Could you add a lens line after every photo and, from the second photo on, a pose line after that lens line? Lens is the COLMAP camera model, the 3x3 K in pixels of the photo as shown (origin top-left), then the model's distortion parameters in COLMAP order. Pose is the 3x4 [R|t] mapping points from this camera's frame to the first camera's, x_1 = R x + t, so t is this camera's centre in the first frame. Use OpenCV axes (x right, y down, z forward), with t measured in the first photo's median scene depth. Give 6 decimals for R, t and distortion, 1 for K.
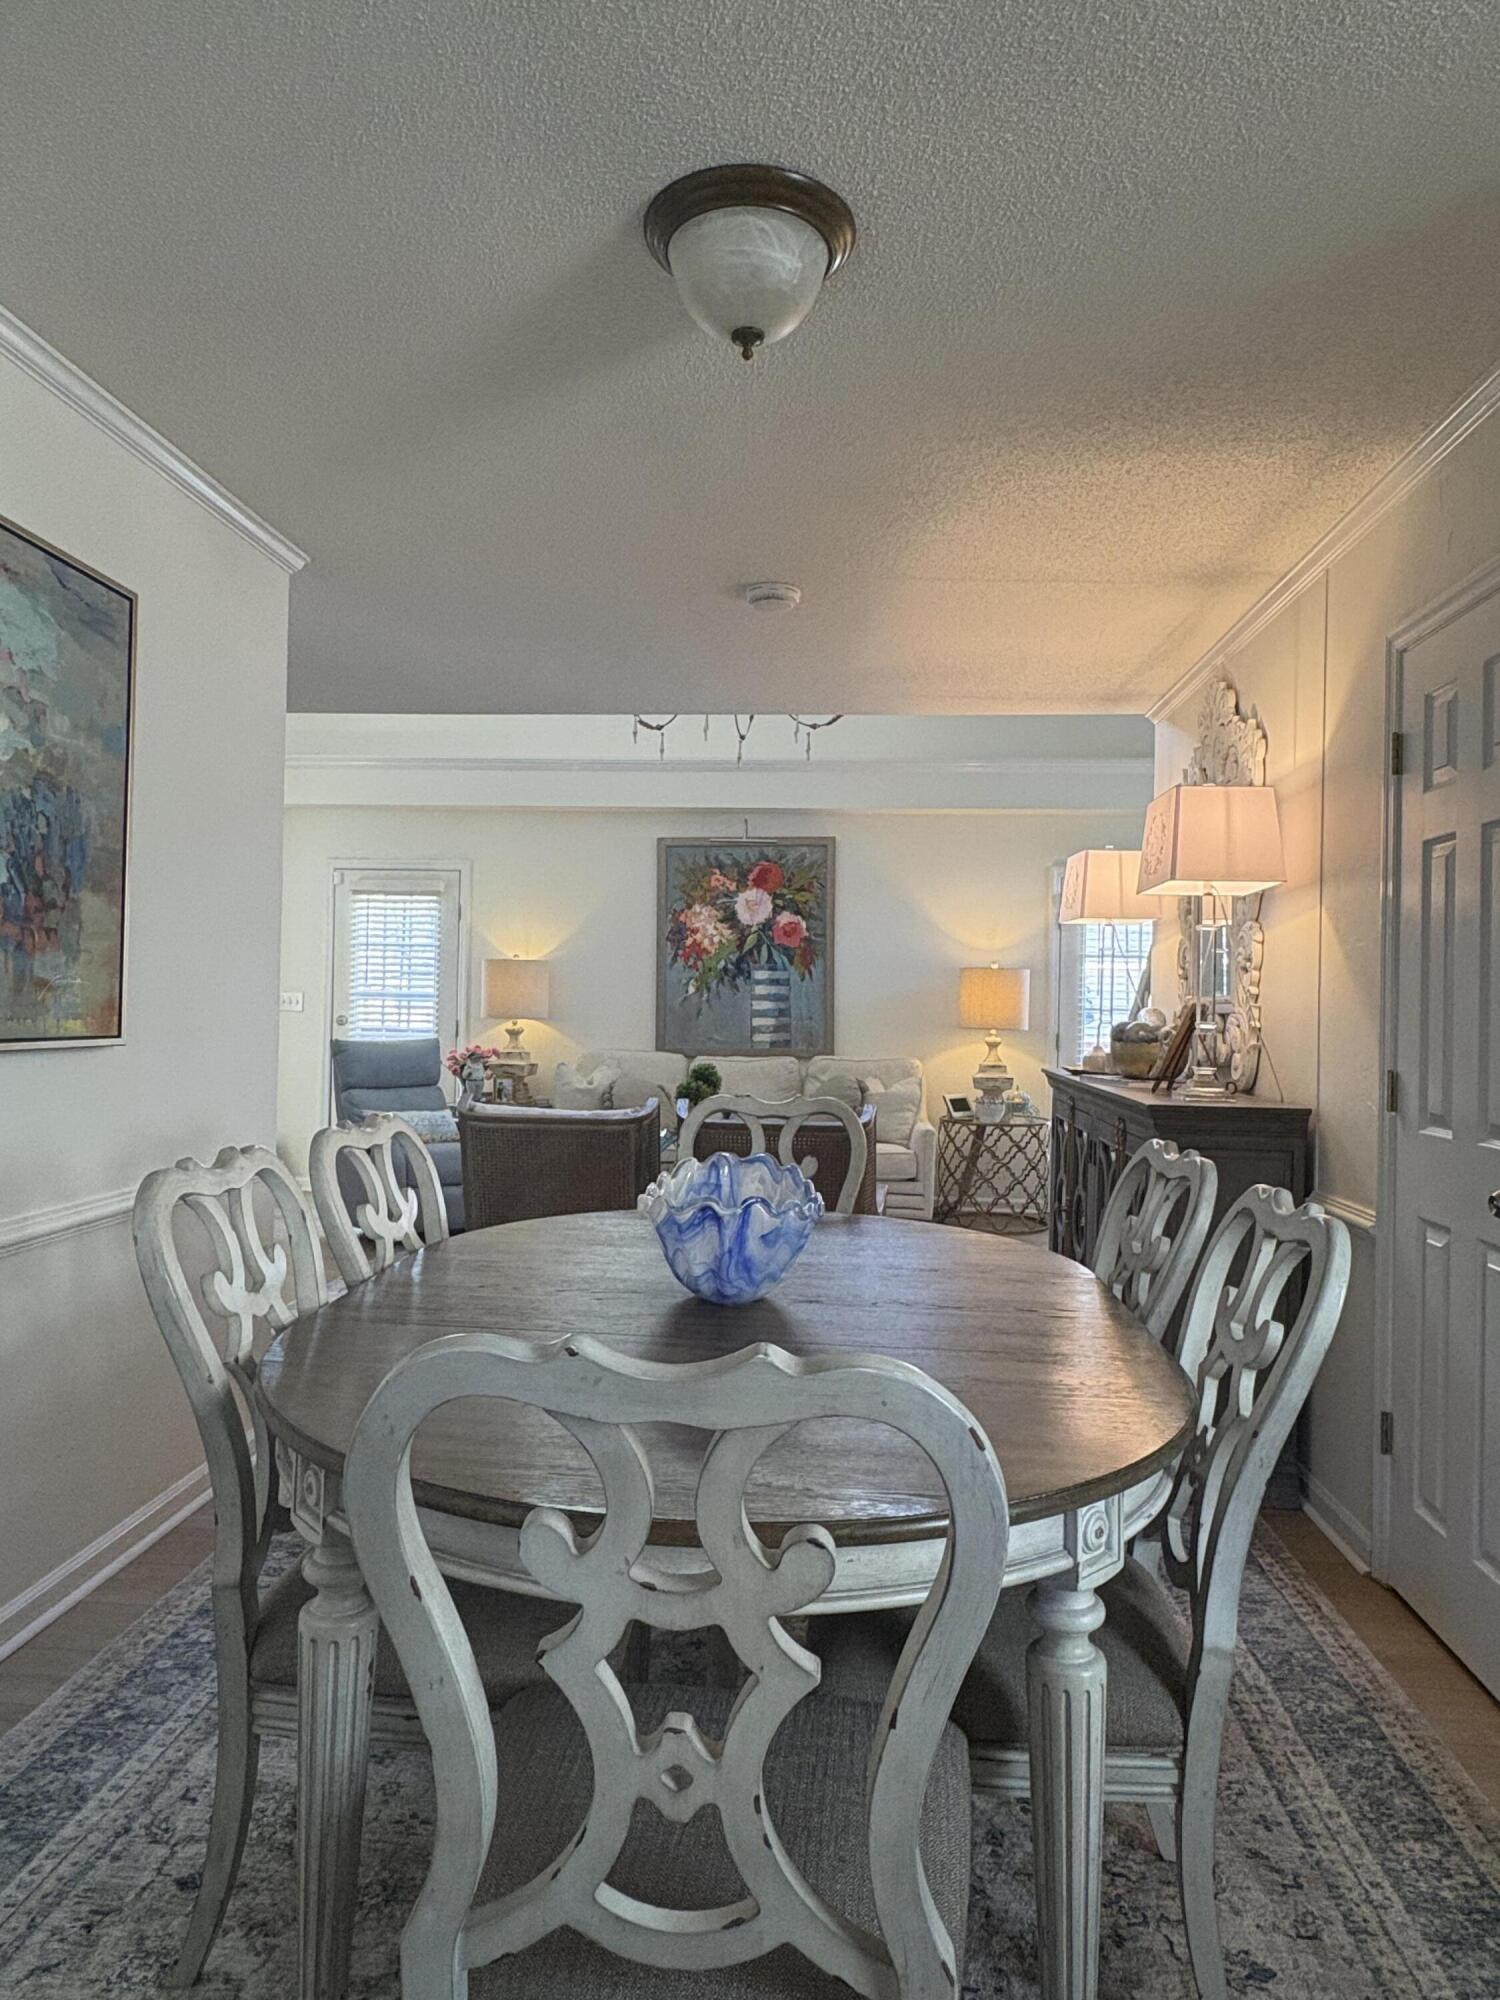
lens RADIAL K [[1250.3, 0, 760.1], [0, 1250.3, 998.5], [0, 0, 1]] dist [-0.004823, 0.002249]
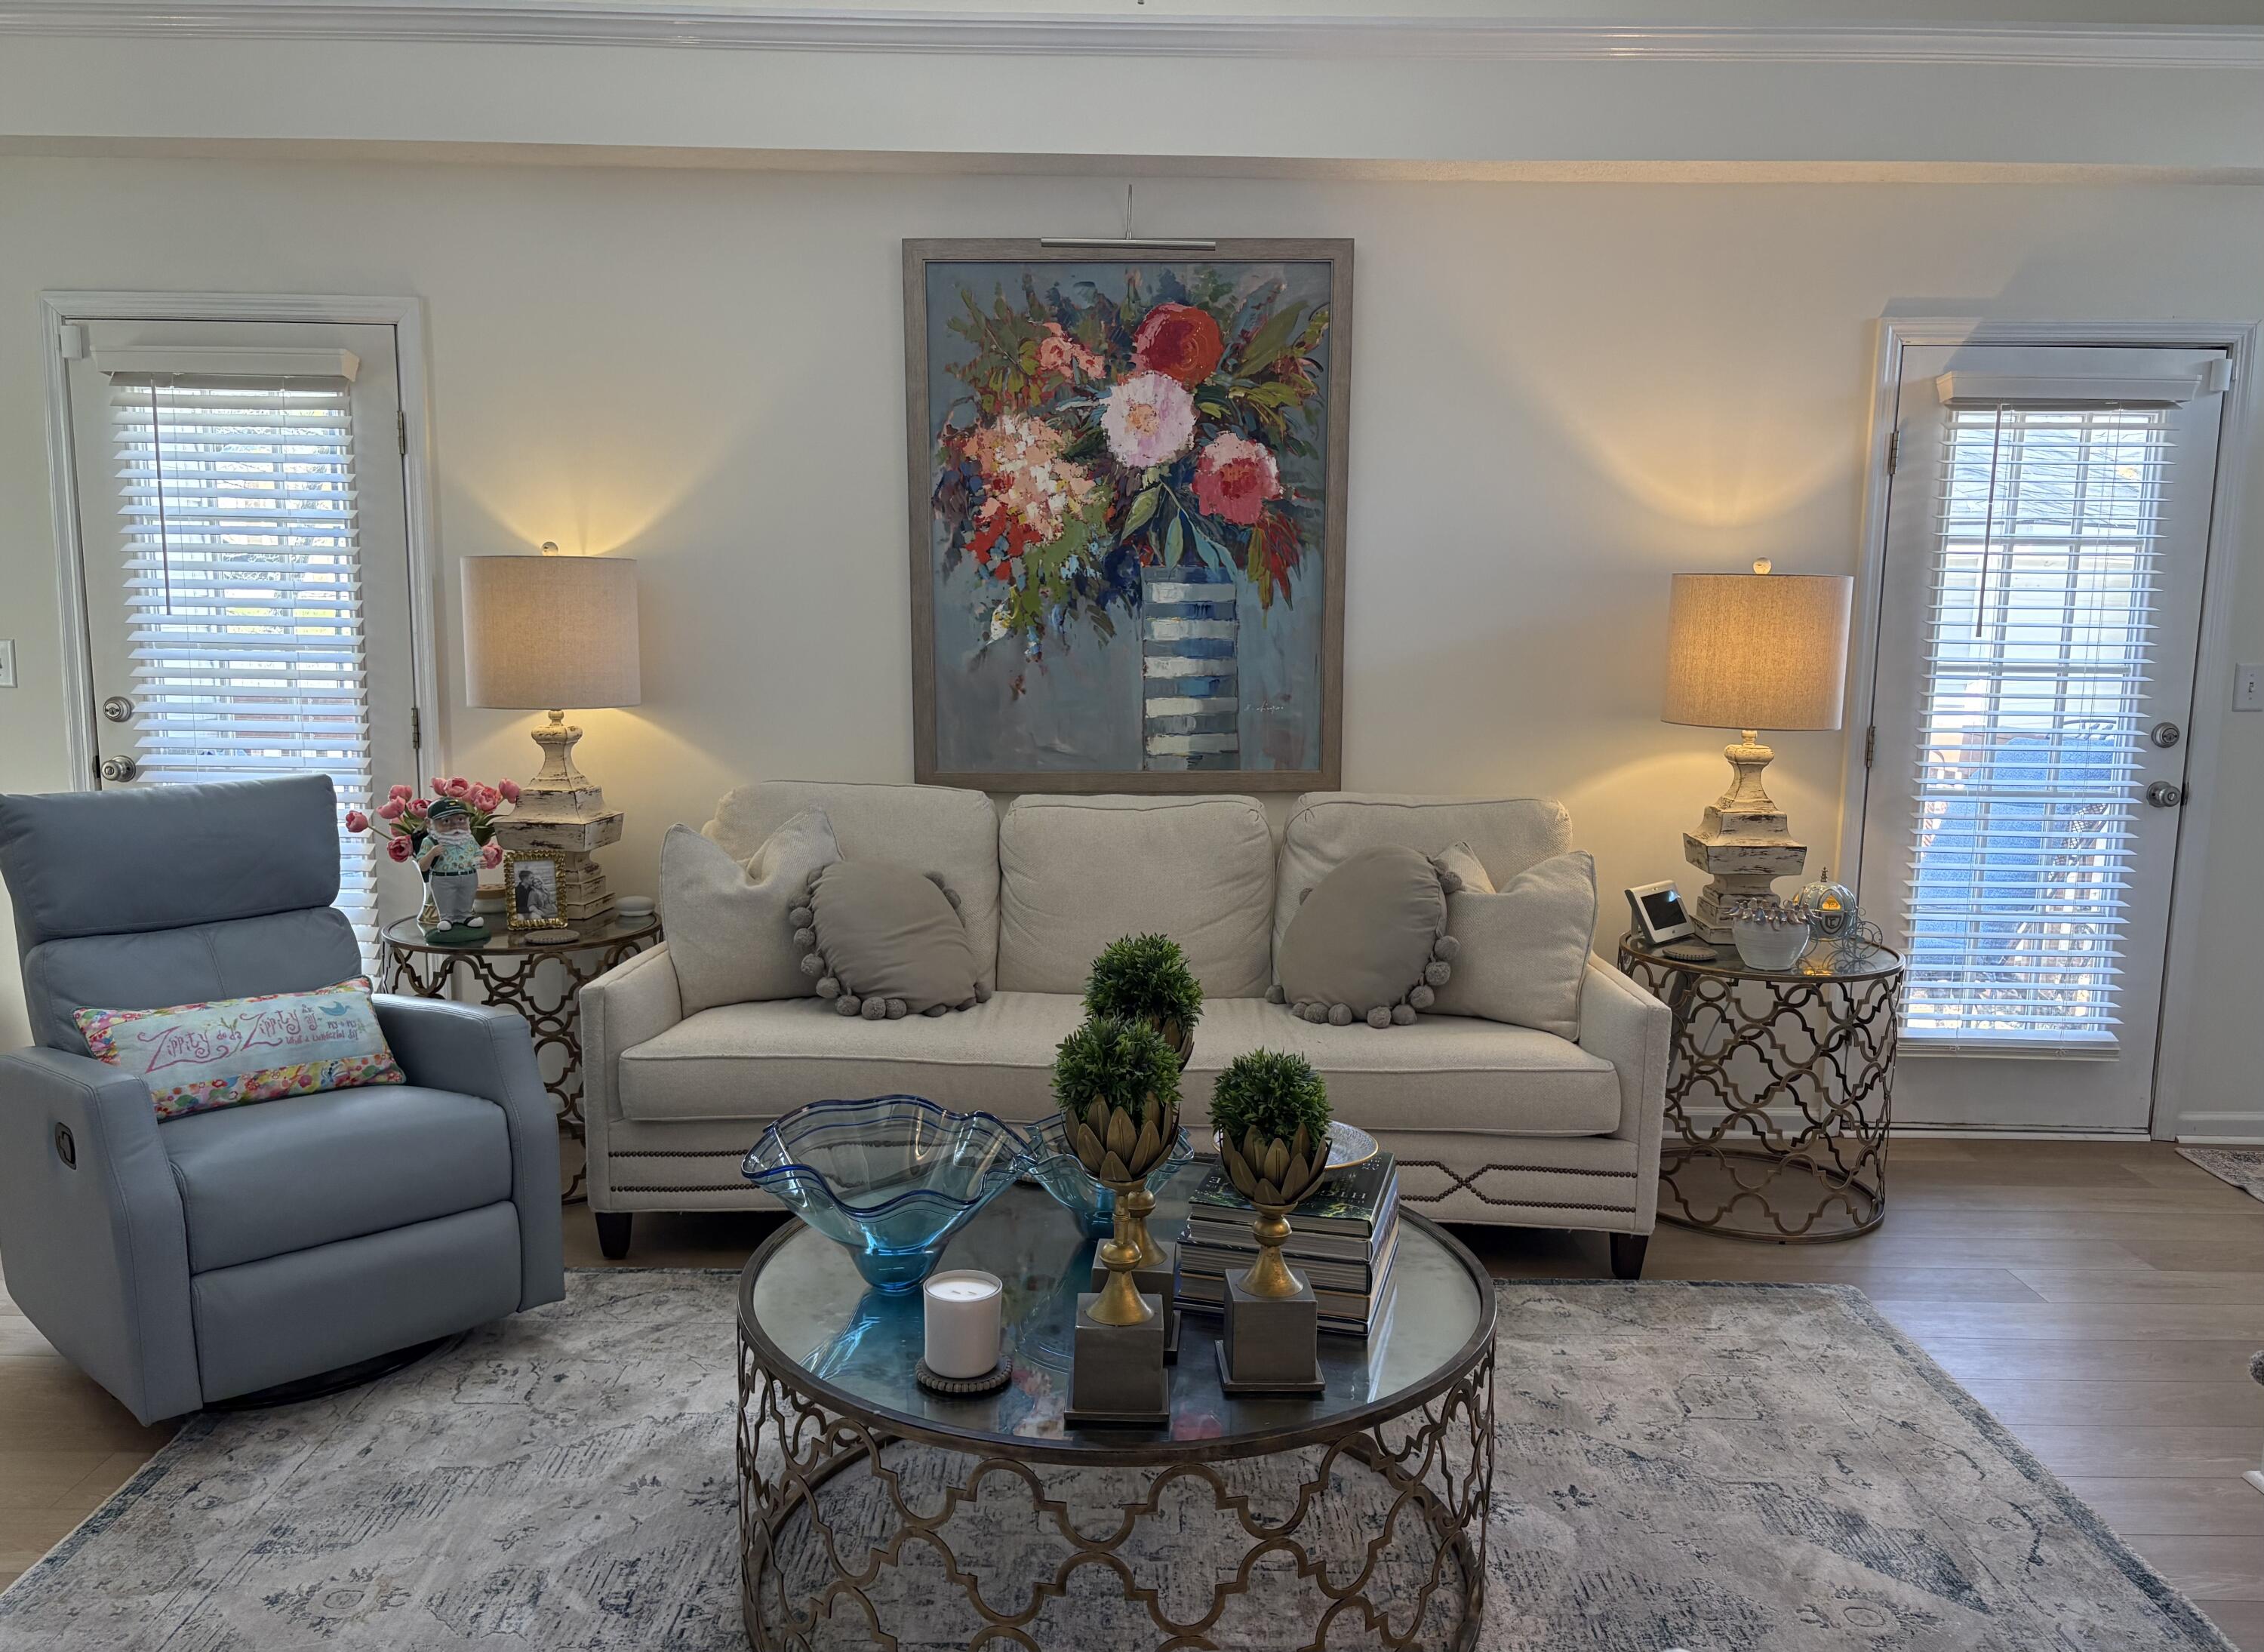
lens RADIAL K [[1742.9, 0, 1141.0], [0, 1742.9, 882.1], [0, 0, 1]] dist [0.072242, -0.108536]
pose [[0.997009, -0.018149, 0.075123, -0.052703], [0.005955, 0.987187, 0.159458, -0.016618], [-0.077054, -0.158533, 0.984342, 0.421826]]
